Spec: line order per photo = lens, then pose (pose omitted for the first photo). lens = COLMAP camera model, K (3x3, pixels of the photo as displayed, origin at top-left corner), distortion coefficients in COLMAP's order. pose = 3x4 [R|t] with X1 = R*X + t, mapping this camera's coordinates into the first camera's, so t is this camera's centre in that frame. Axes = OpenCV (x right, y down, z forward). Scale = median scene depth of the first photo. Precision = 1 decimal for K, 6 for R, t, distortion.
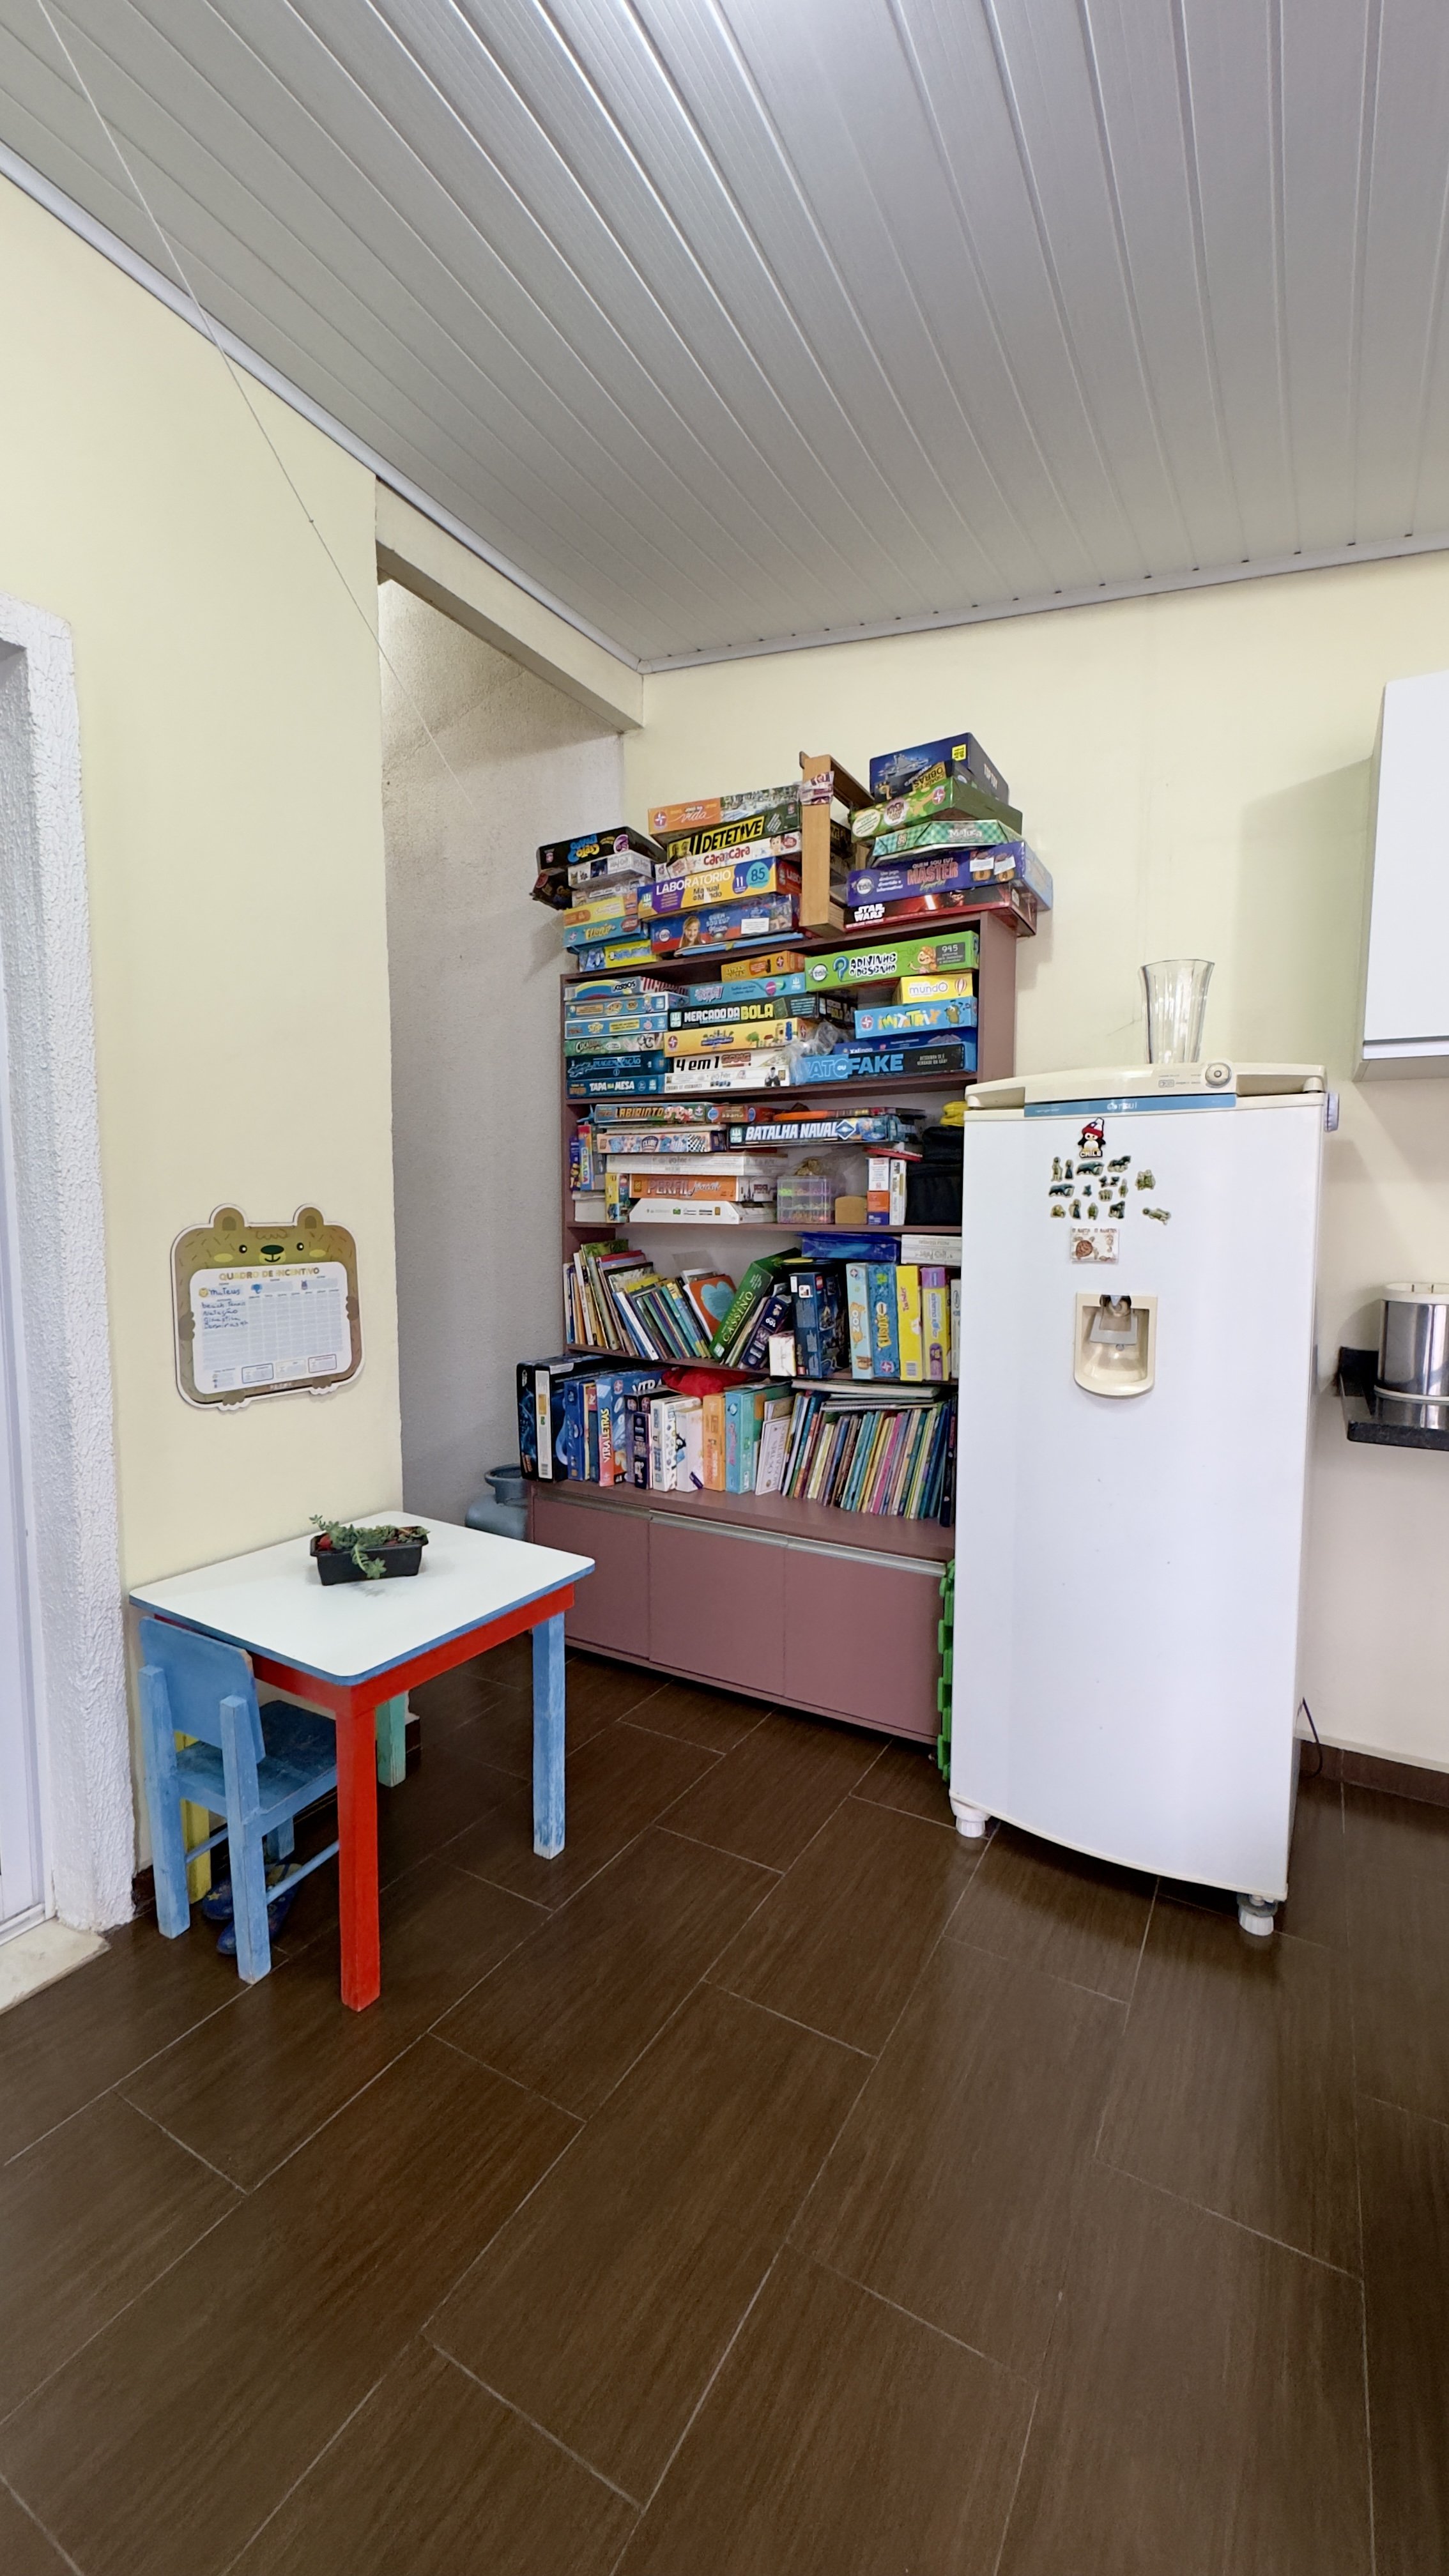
lens RADIAL K [[1028.6, 0, 715.9], [0, 1028.6, 1288.3], [0, 0, 1]] dist [0.000958, -0.000272]
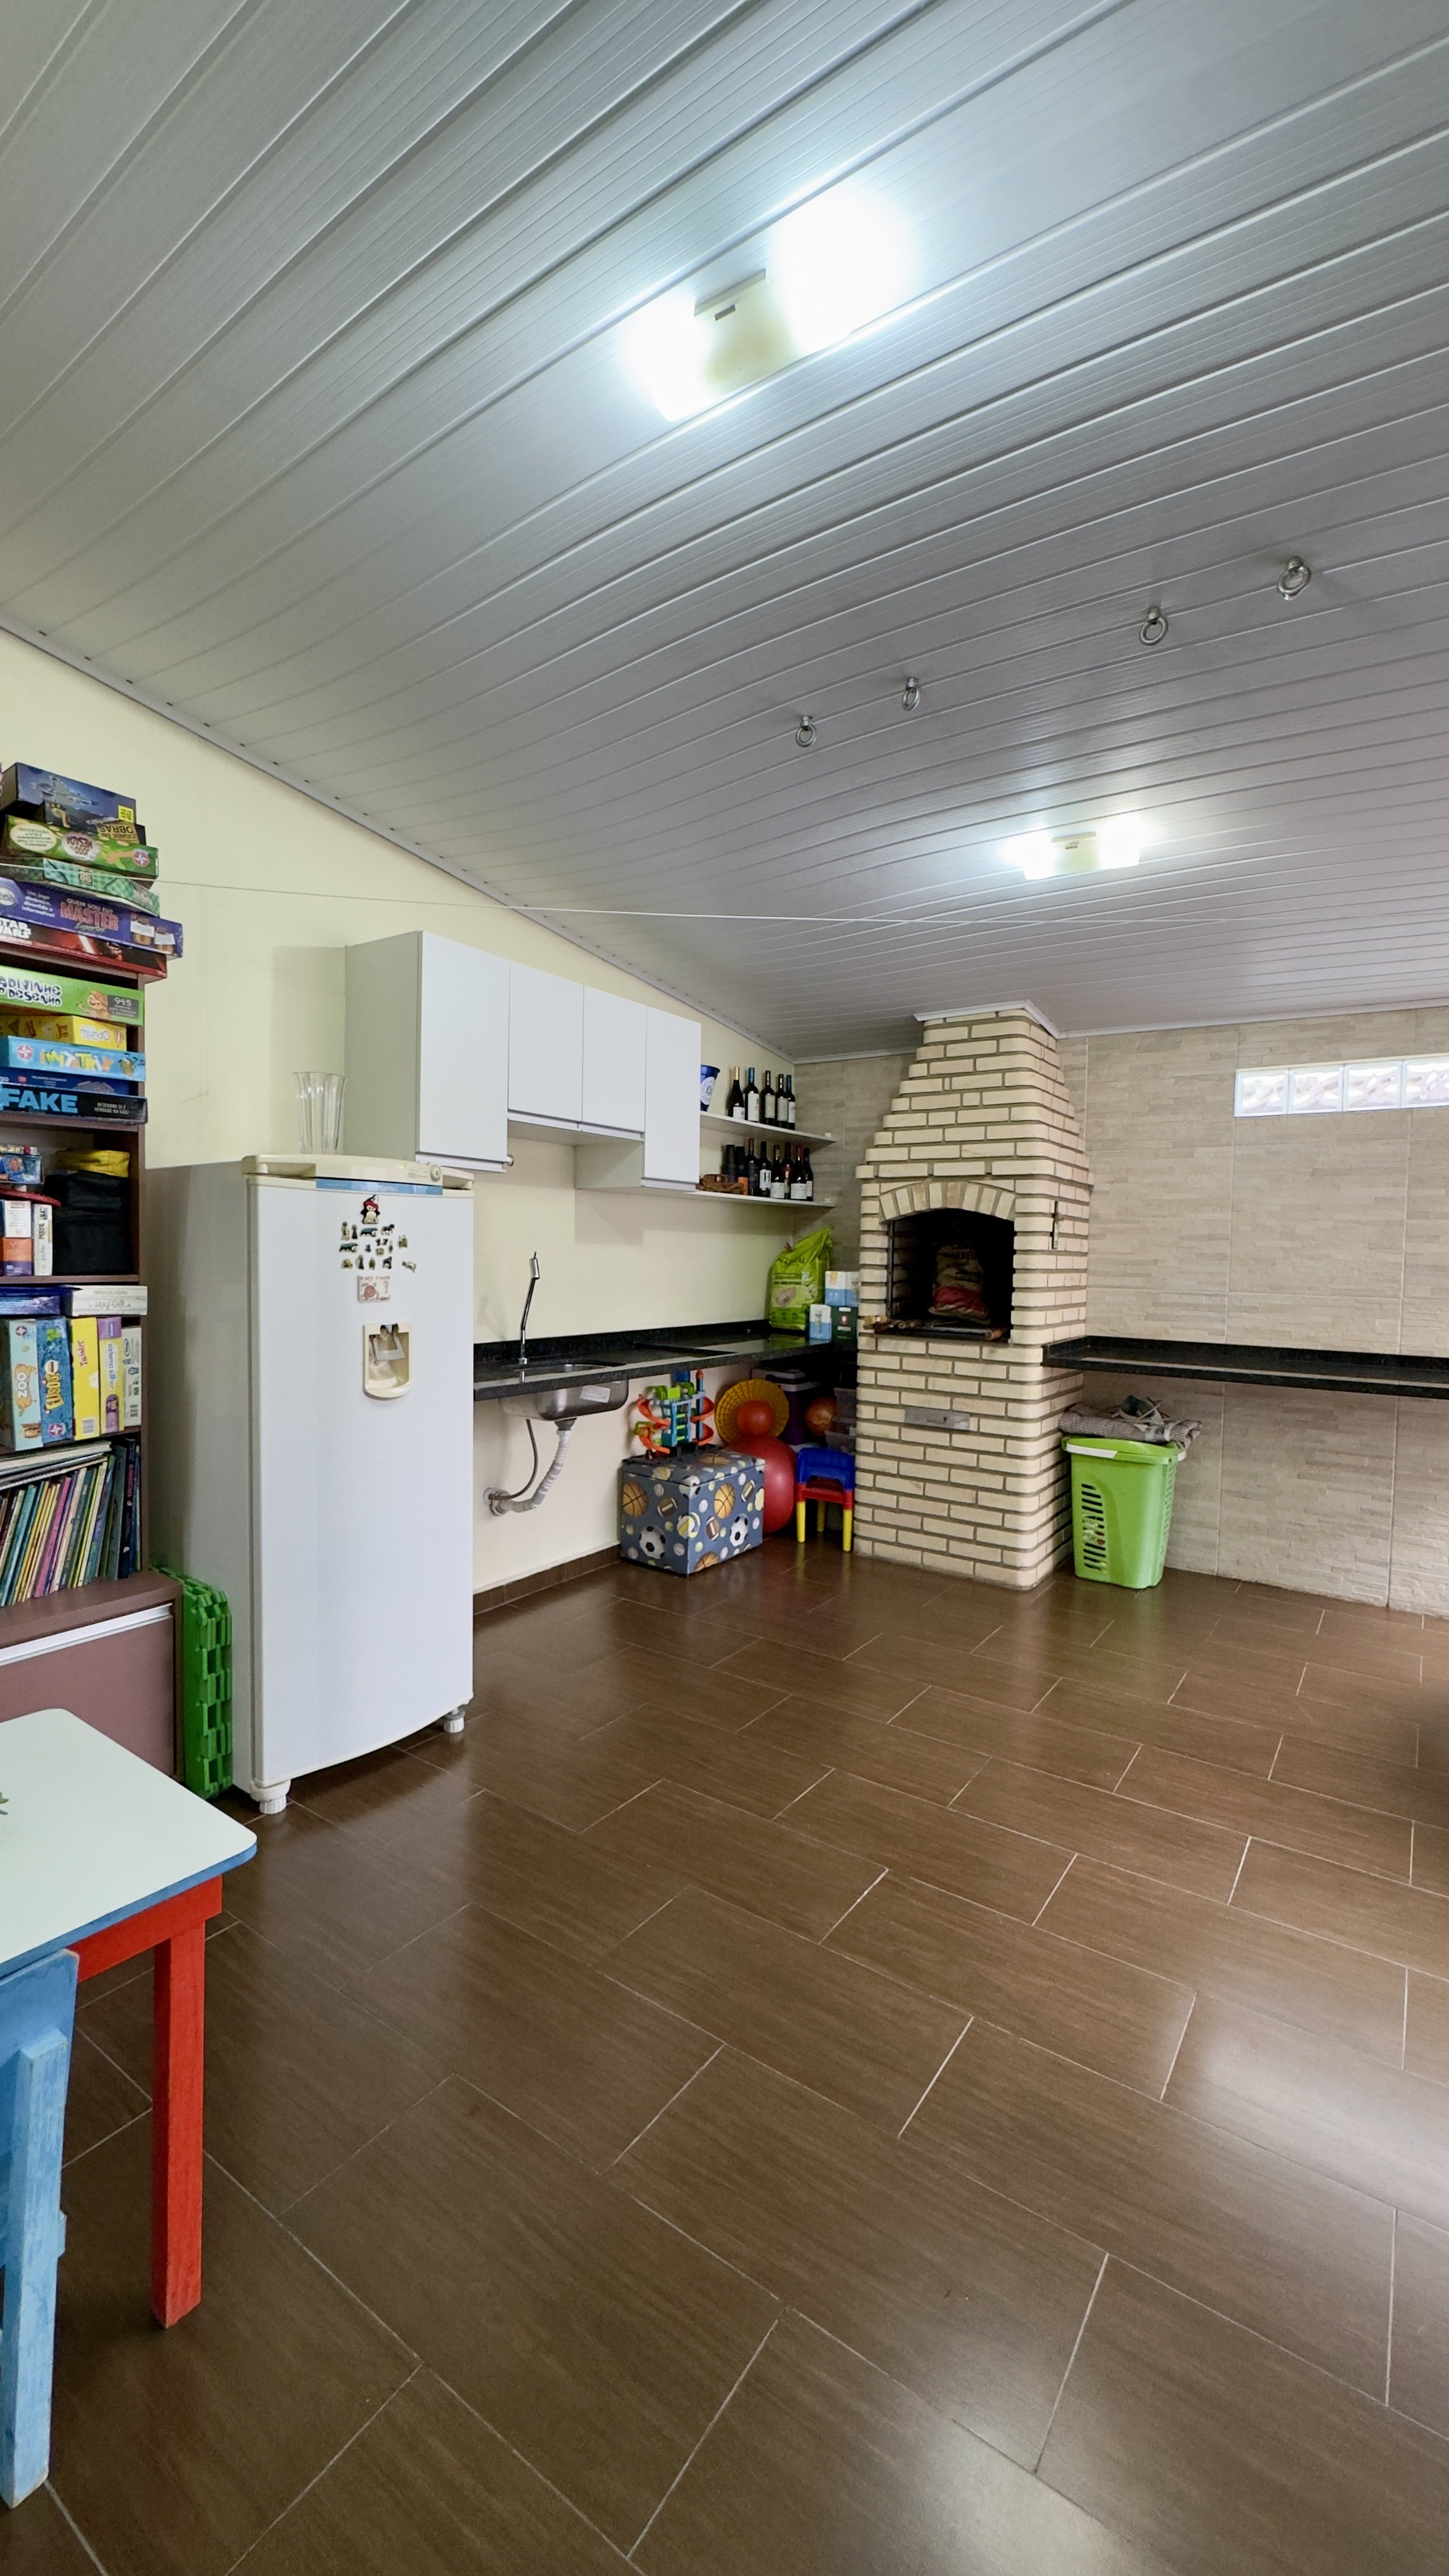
lens RADIAL K [[1028.6, 0, 721.7], [0, 1028.6, 1289.6], [0, 0, 1]] dist [0.000958, -0.000272]
pose [[0.089684, -0.040302, 0.995155, -0.909408], [0.059740, 0.997600, 0.035017, -0.059591], [-0.994177, 0.056311, 0.091876, 0.416867]]
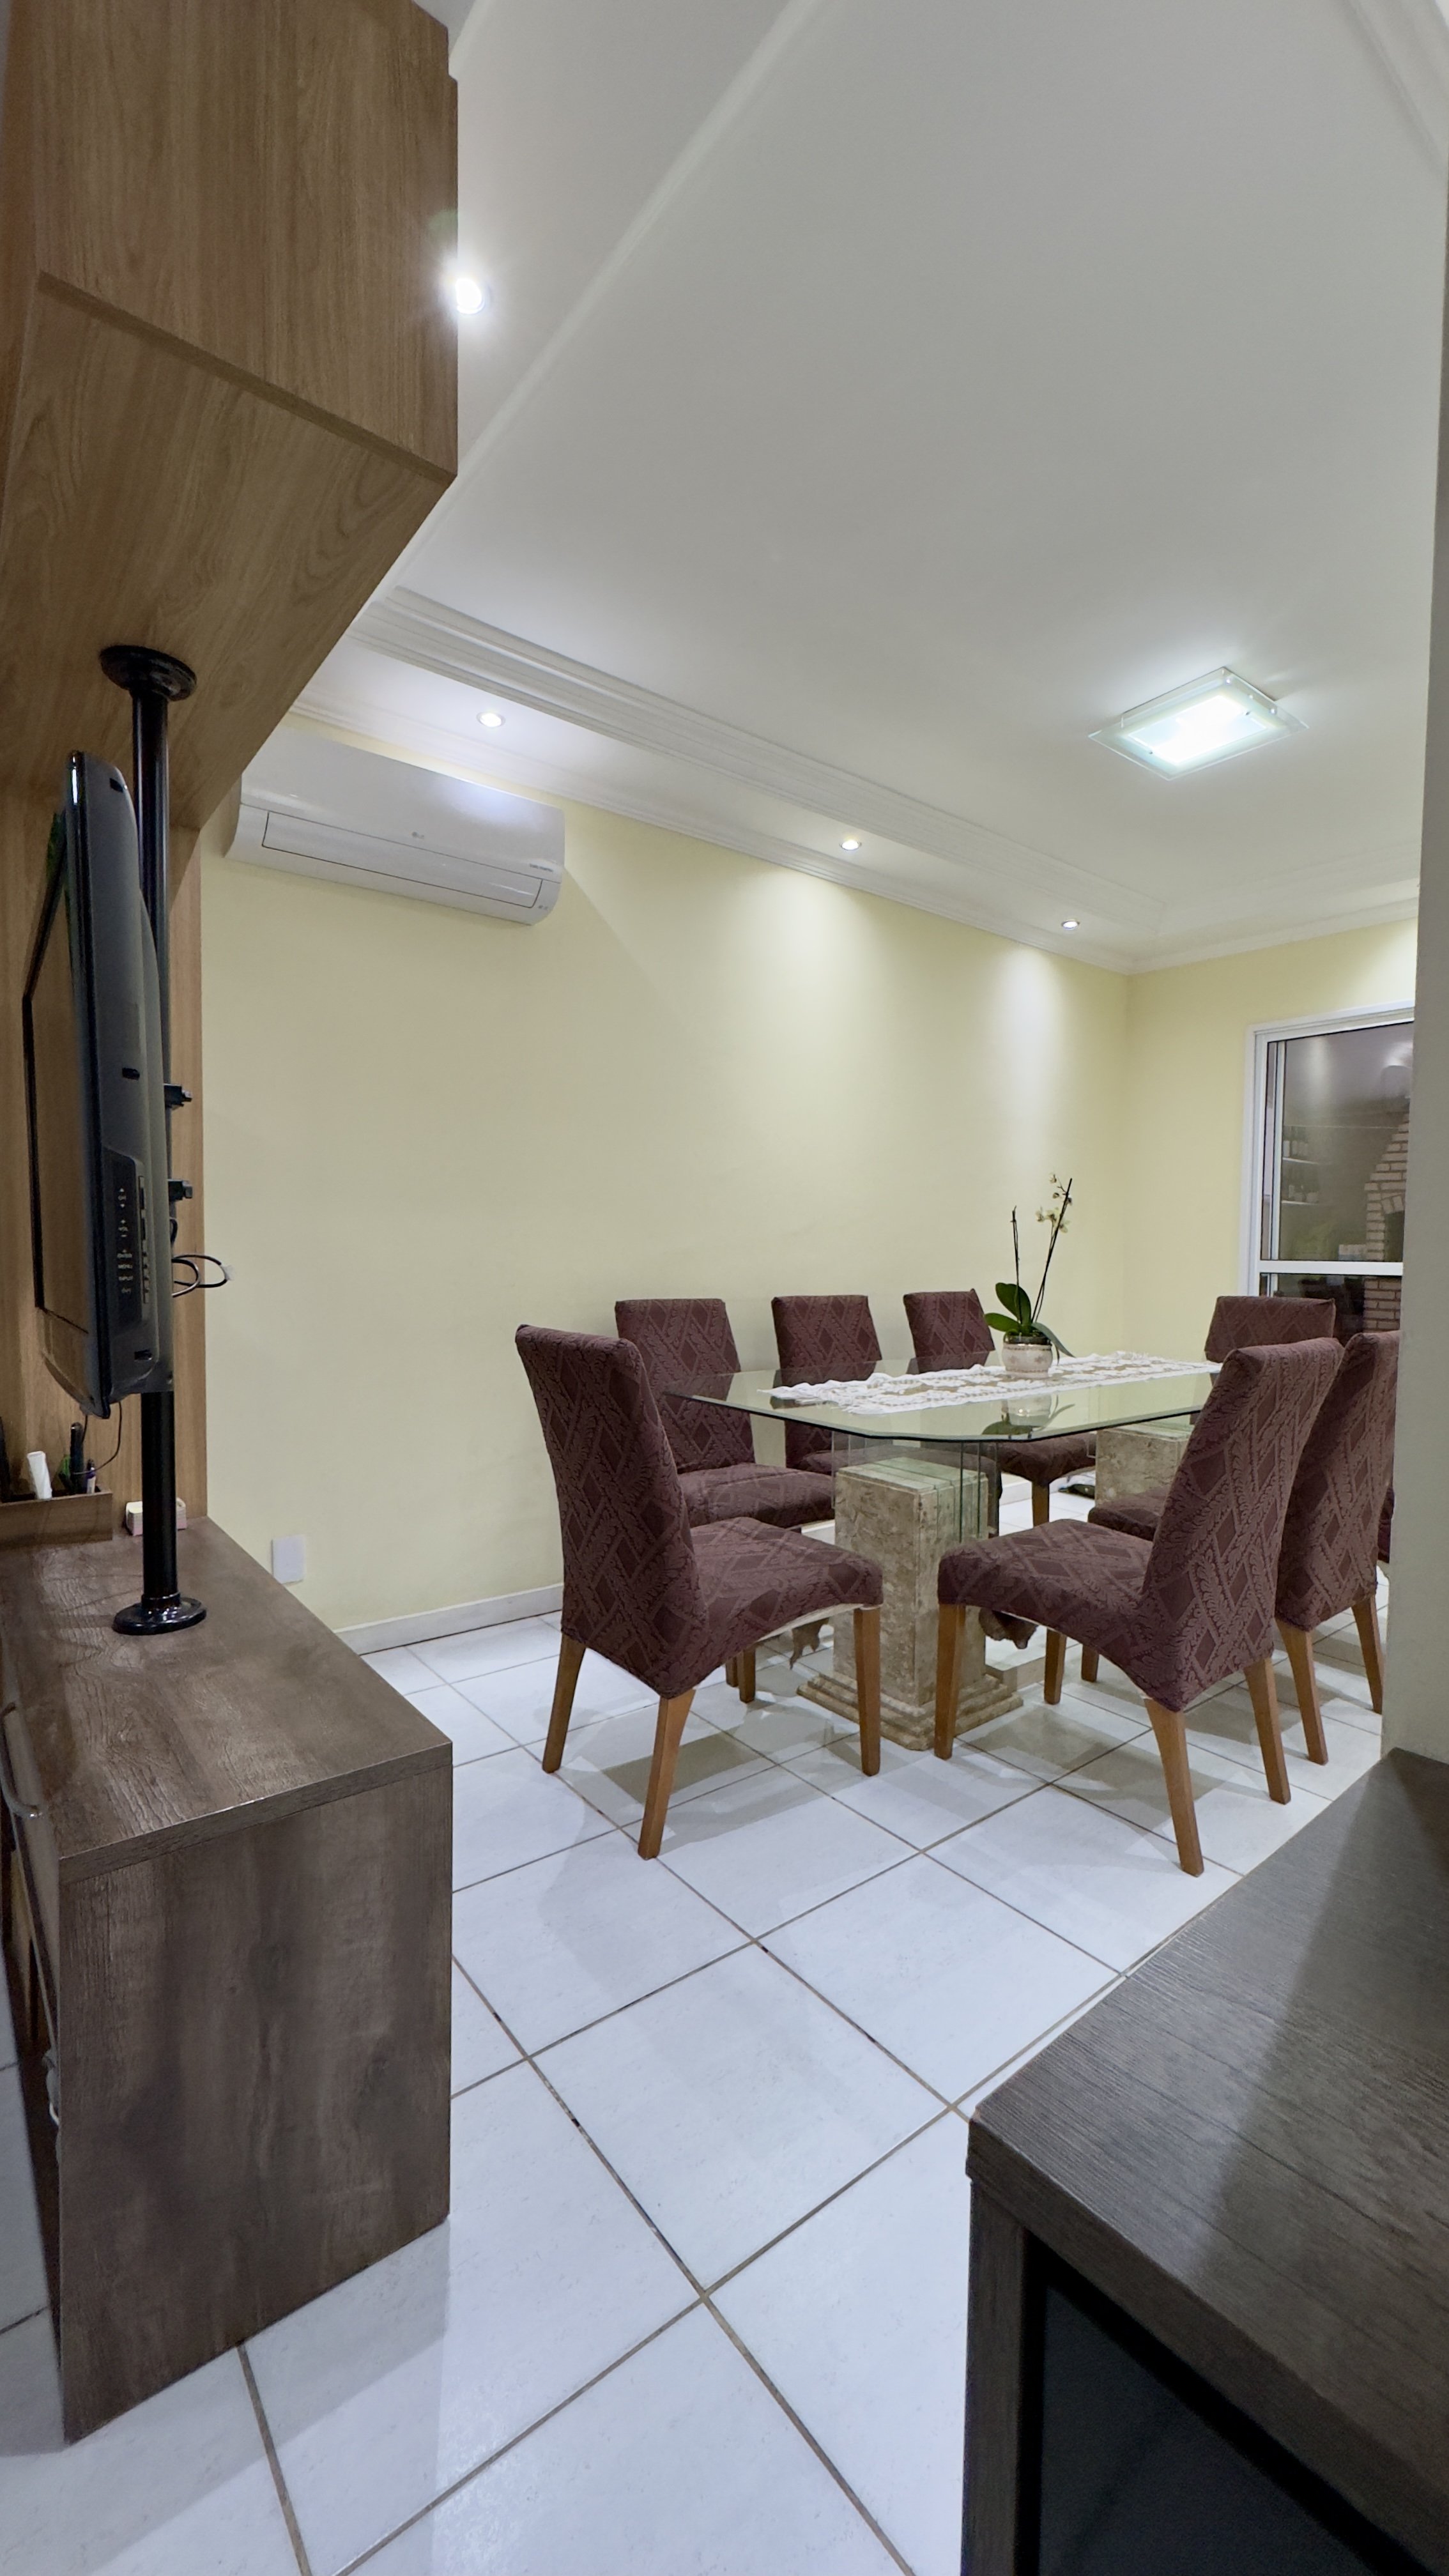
lens RADIAL K [[1028.6, 0, 723.6], [0, 1028.6, 1292.3], [0, 0, 1]] dist [0.000958, -0.000272]
pose [[0.374580, -0.047682, 0.925968, -2.129573], [0.071176, 0.997209, 0.022557, -0.071476], [-0.924459, 0.057457, 0.376928, 0.790566]]
